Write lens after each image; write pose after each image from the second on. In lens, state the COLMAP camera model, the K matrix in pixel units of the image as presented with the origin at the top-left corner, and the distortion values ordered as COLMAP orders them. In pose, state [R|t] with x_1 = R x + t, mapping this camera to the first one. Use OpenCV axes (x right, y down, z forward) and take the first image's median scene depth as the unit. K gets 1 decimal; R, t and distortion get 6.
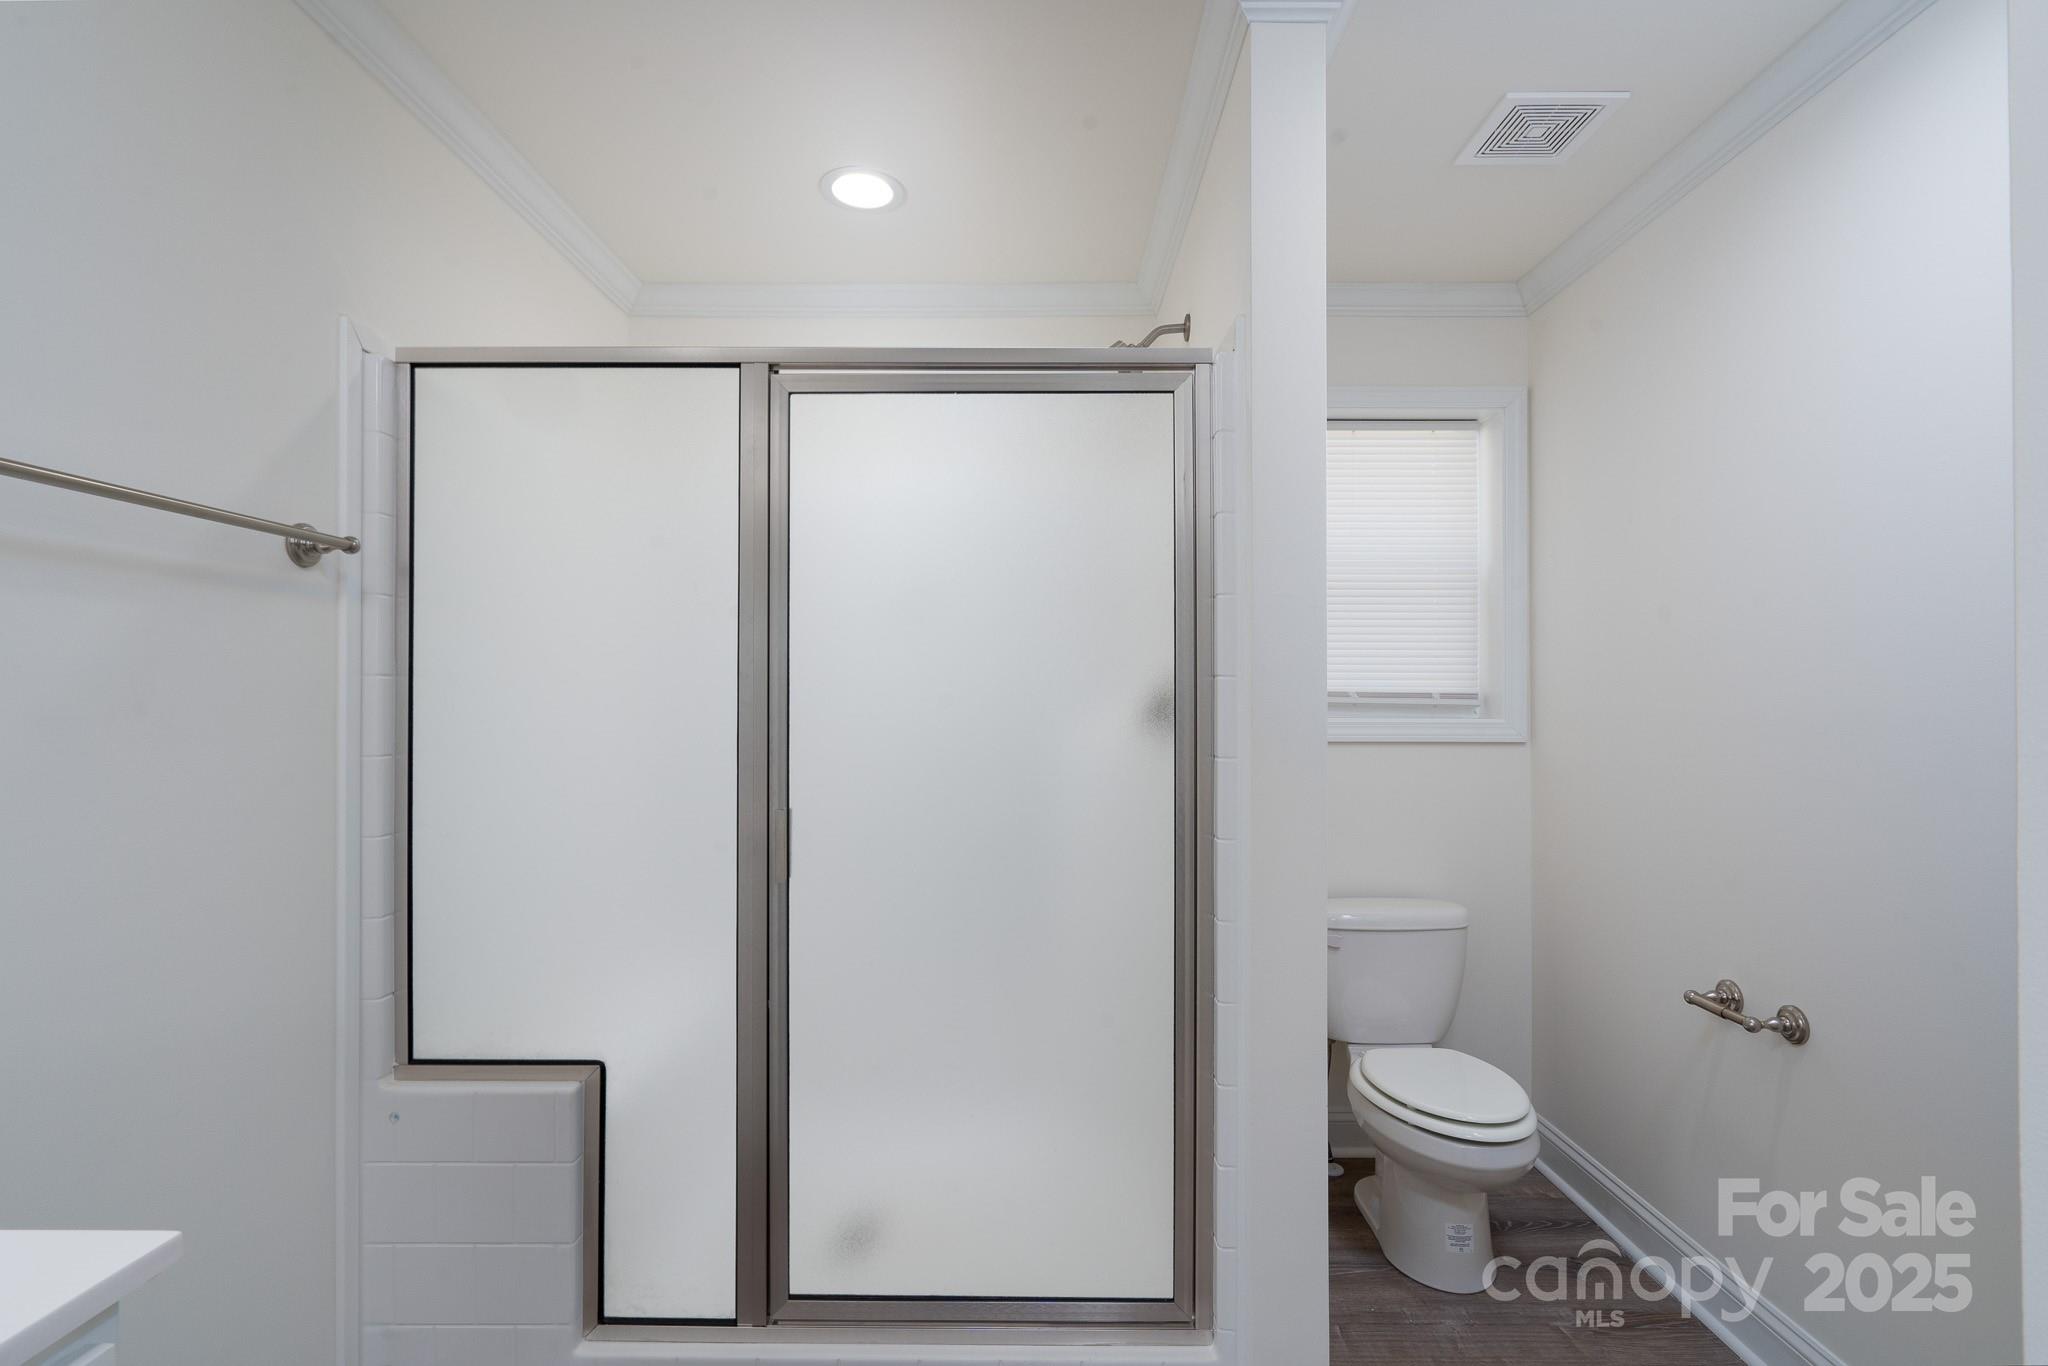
lens RADIAL K [[939.6, 0, 1024.0], [0, 939.6, 683.1], [0, 0, 1]] dist [-0.011075, 0.003087]
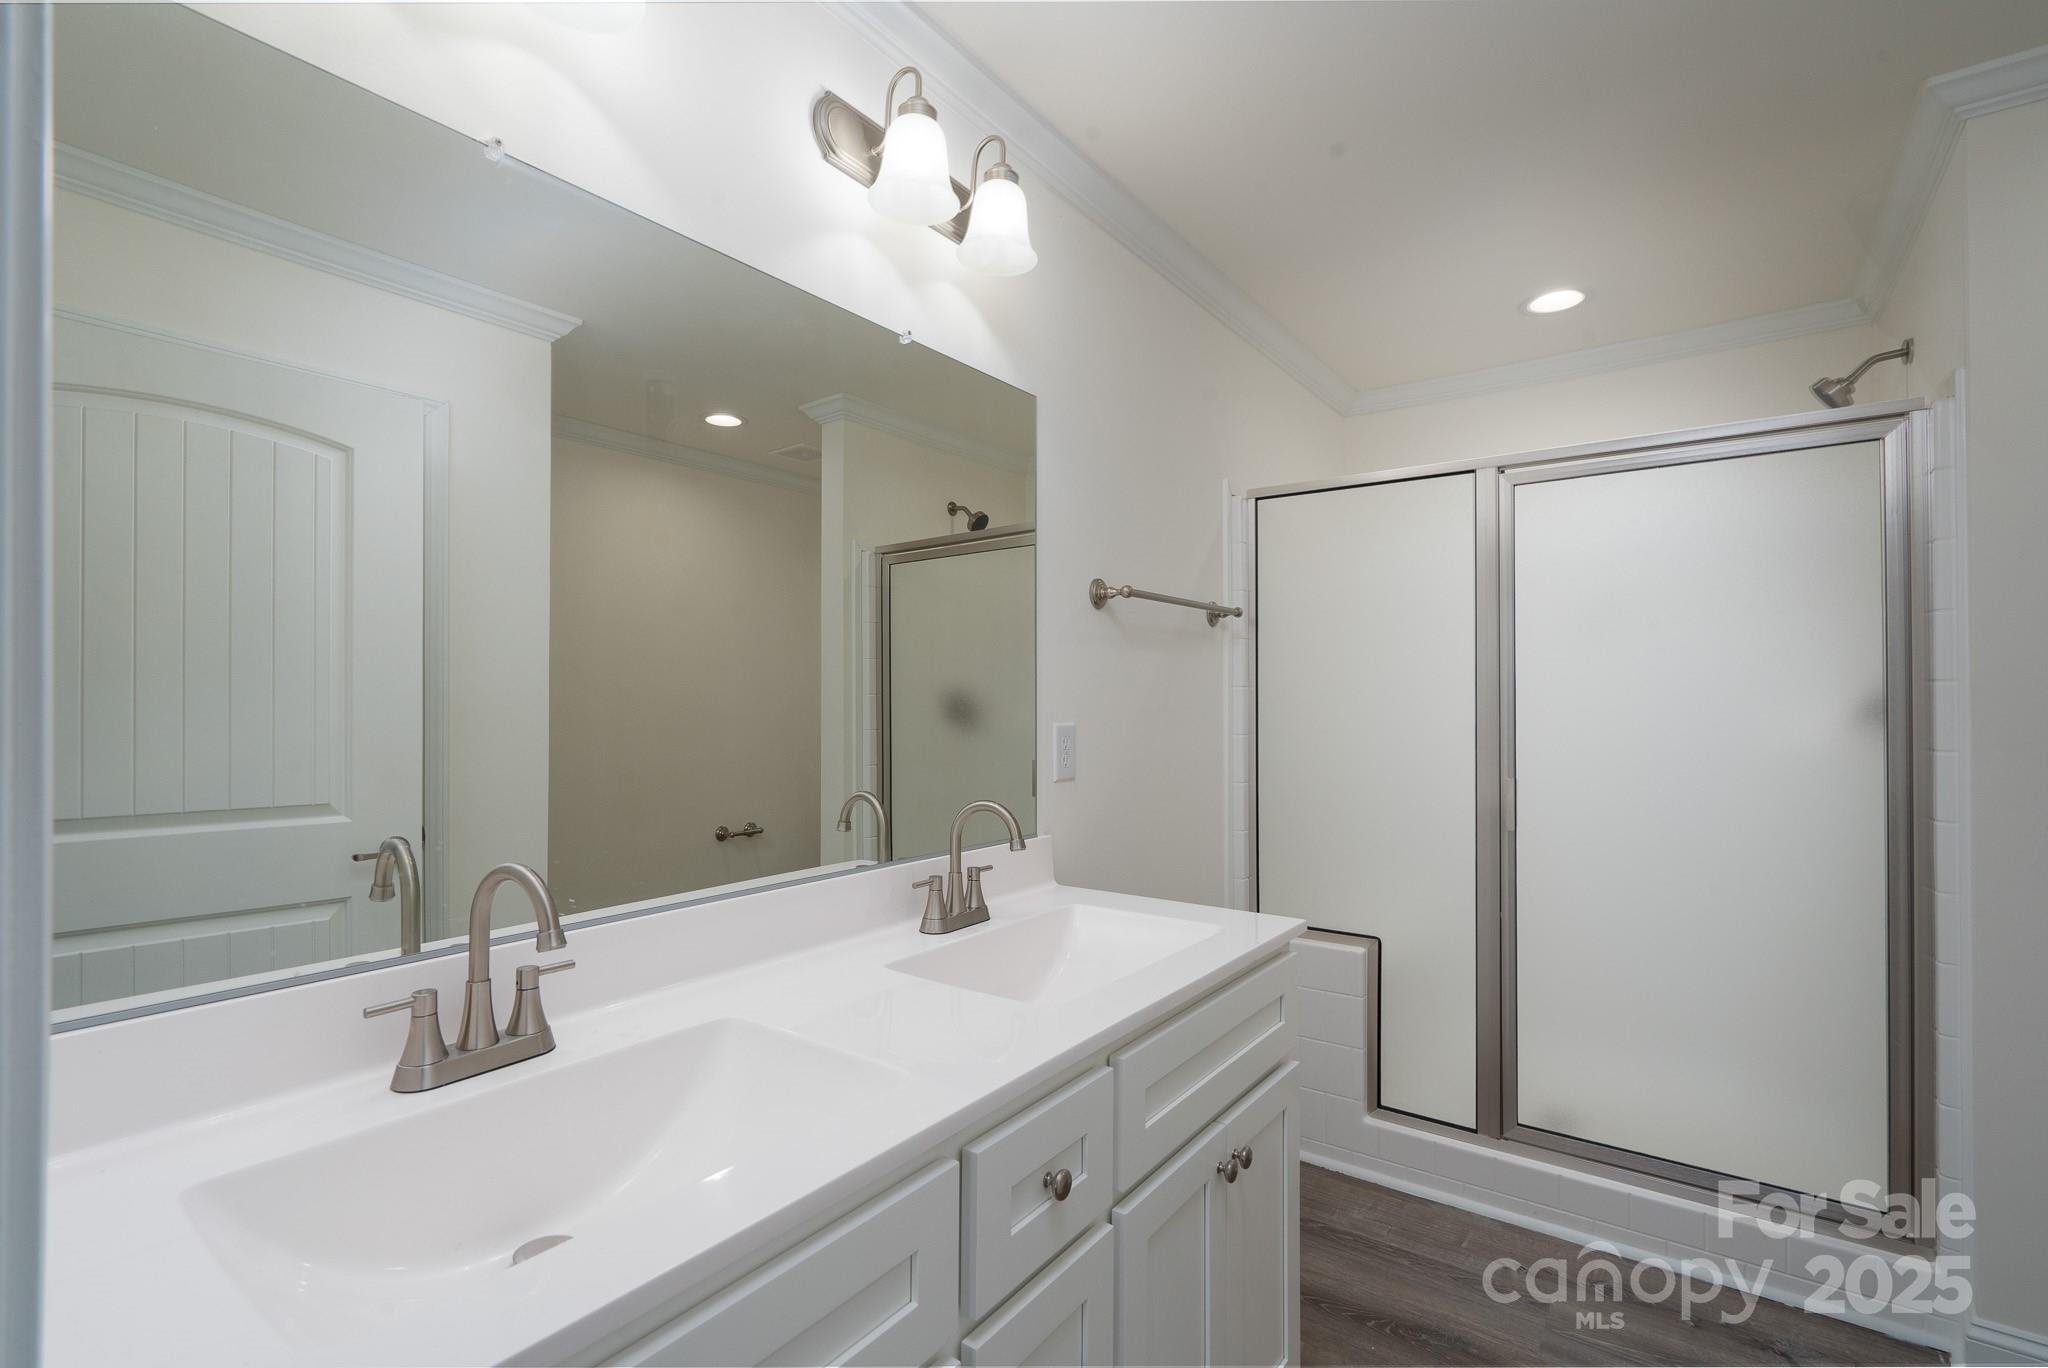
lens RADIAL K [[939.6, 0, 992.7], [0, 939.6, 688.7], [0, 0, 1]] dist [-0.011075, 0.003087]
pose [[0.803719, -0.007247, -0.594965, -0.043893], [0.009598, 0.999954, 0.000785, -0.010293], [0.594932, -0.006341, 0.803751, -0.608957]]
